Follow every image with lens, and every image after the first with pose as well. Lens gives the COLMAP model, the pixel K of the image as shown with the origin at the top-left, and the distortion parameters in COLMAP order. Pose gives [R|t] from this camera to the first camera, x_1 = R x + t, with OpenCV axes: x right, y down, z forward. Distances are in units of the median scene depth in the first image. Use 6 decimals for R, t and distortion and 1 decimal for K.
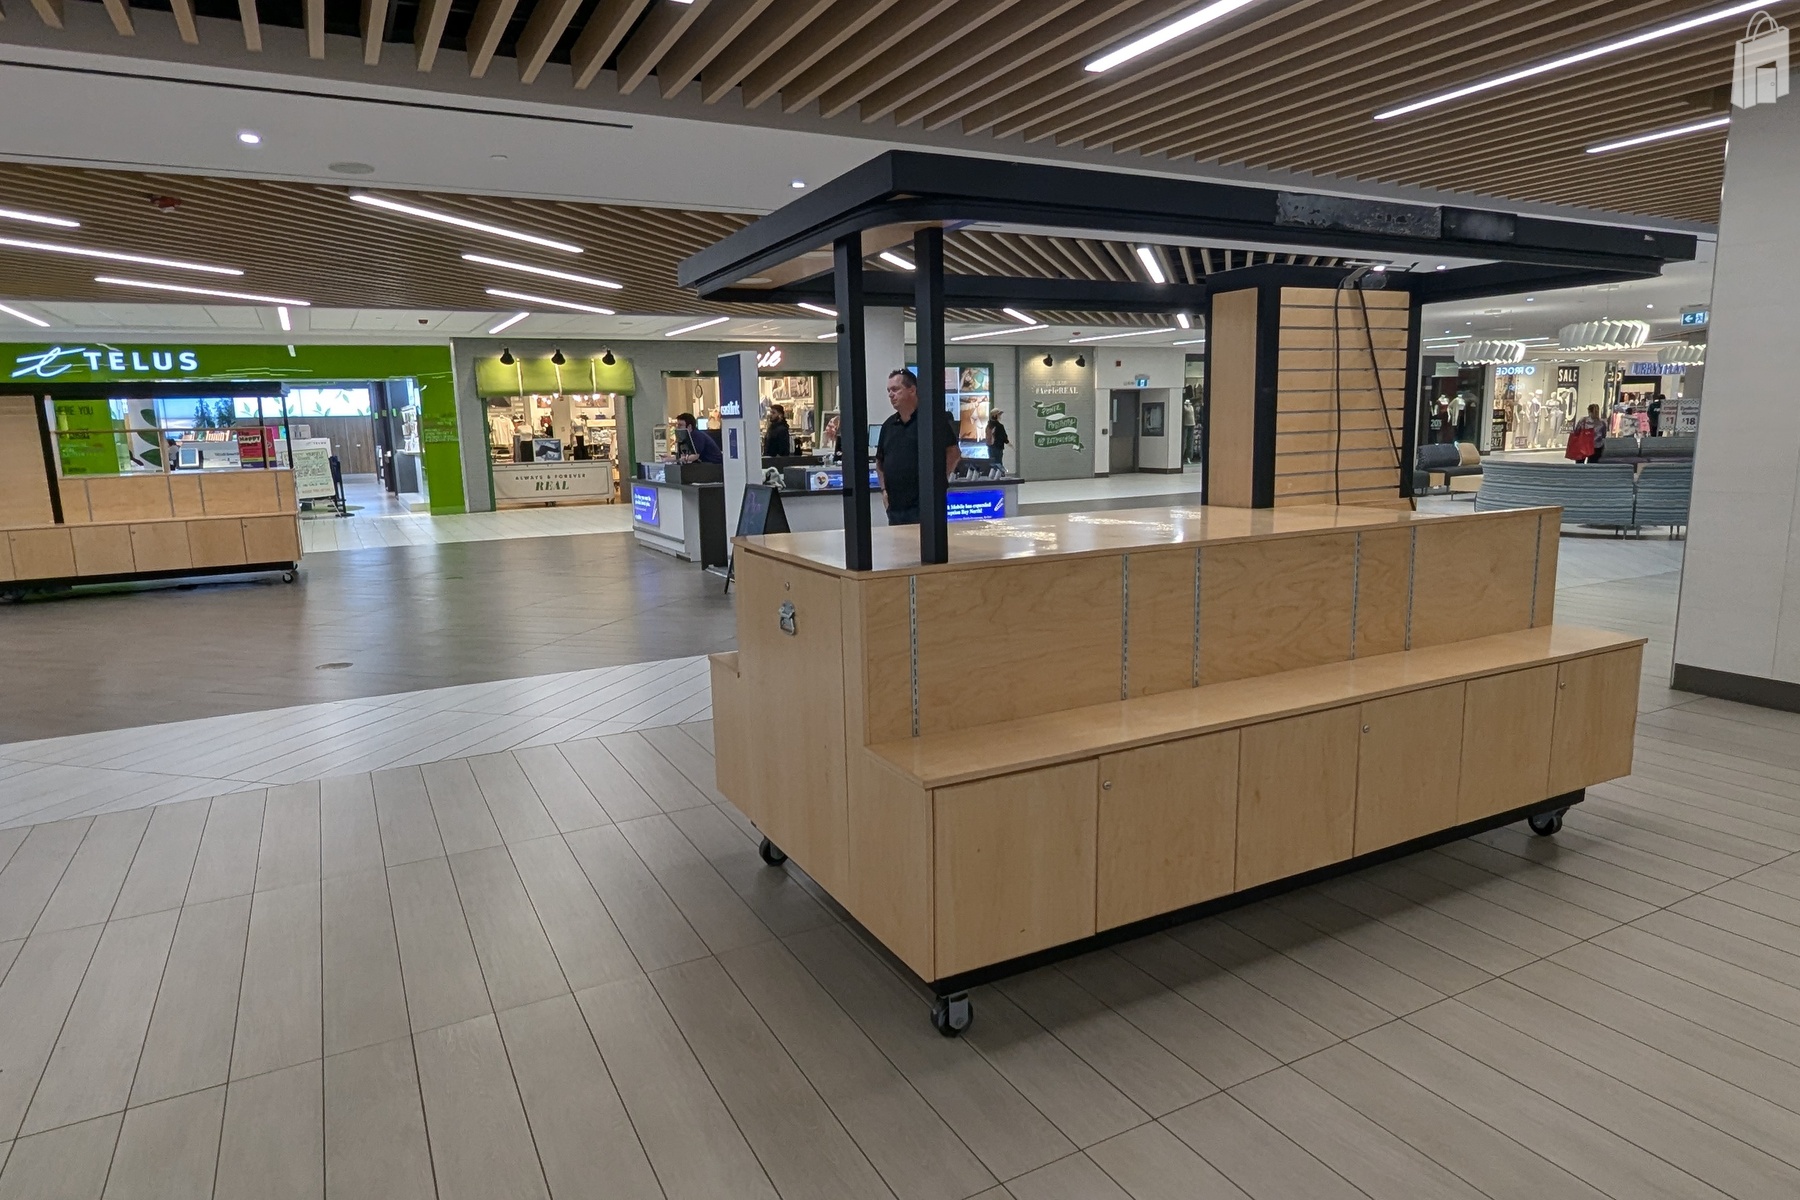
lens RADIAL K [[1081.6, 0, 900.0], [0, 1081.6, 600.0], [0, 0, 1]] dist [-0.001331, -0.002200]
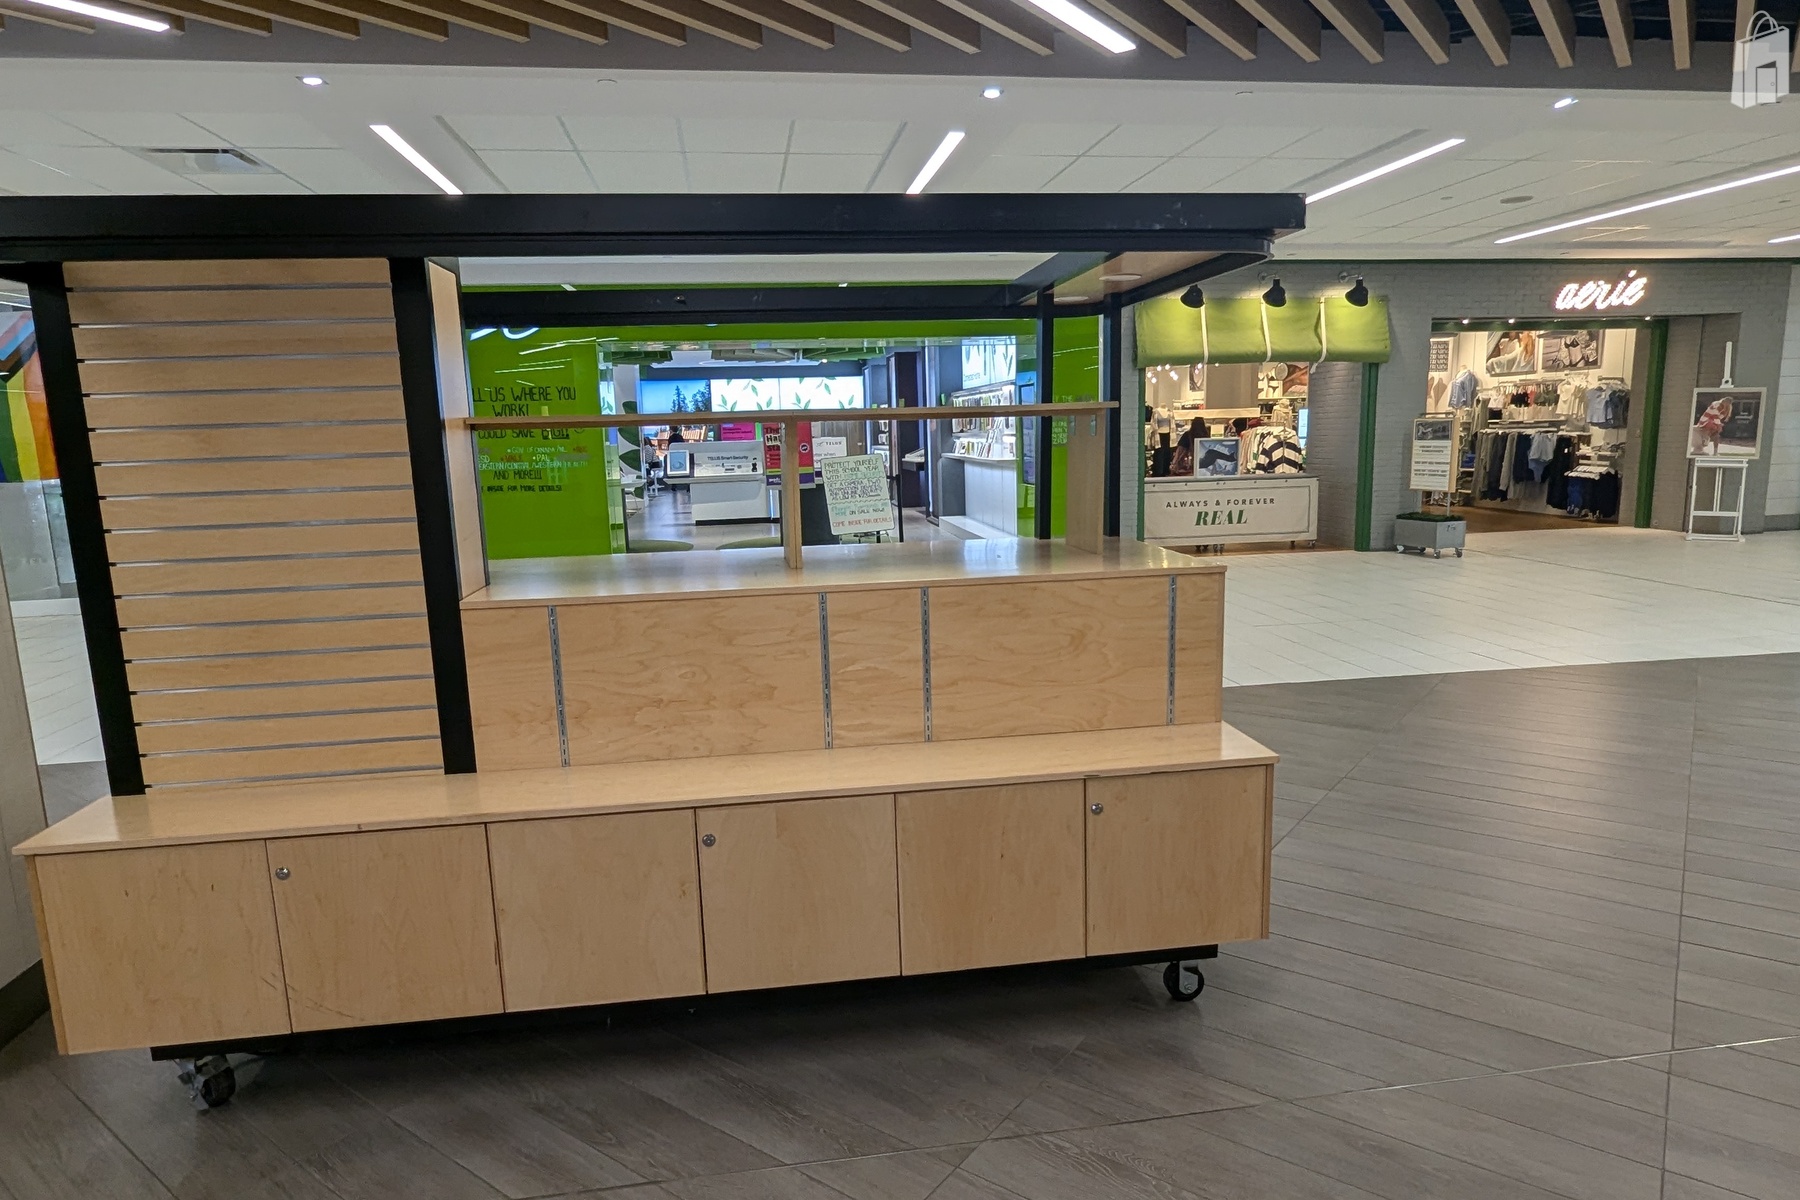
lens RADIAL K [[1081.6, 0, 900.0], [0, 1081.6, 600.0], [0, 0, 1]] dist [-0.001331, -0.002200]
pose [[0.941853, 0.050352, -0.332231, -0.275866], [-0.049304, 0.998717, 0.011591, -0.056242], [0.332388, 0.005463, 0.943127, 0.366268]]
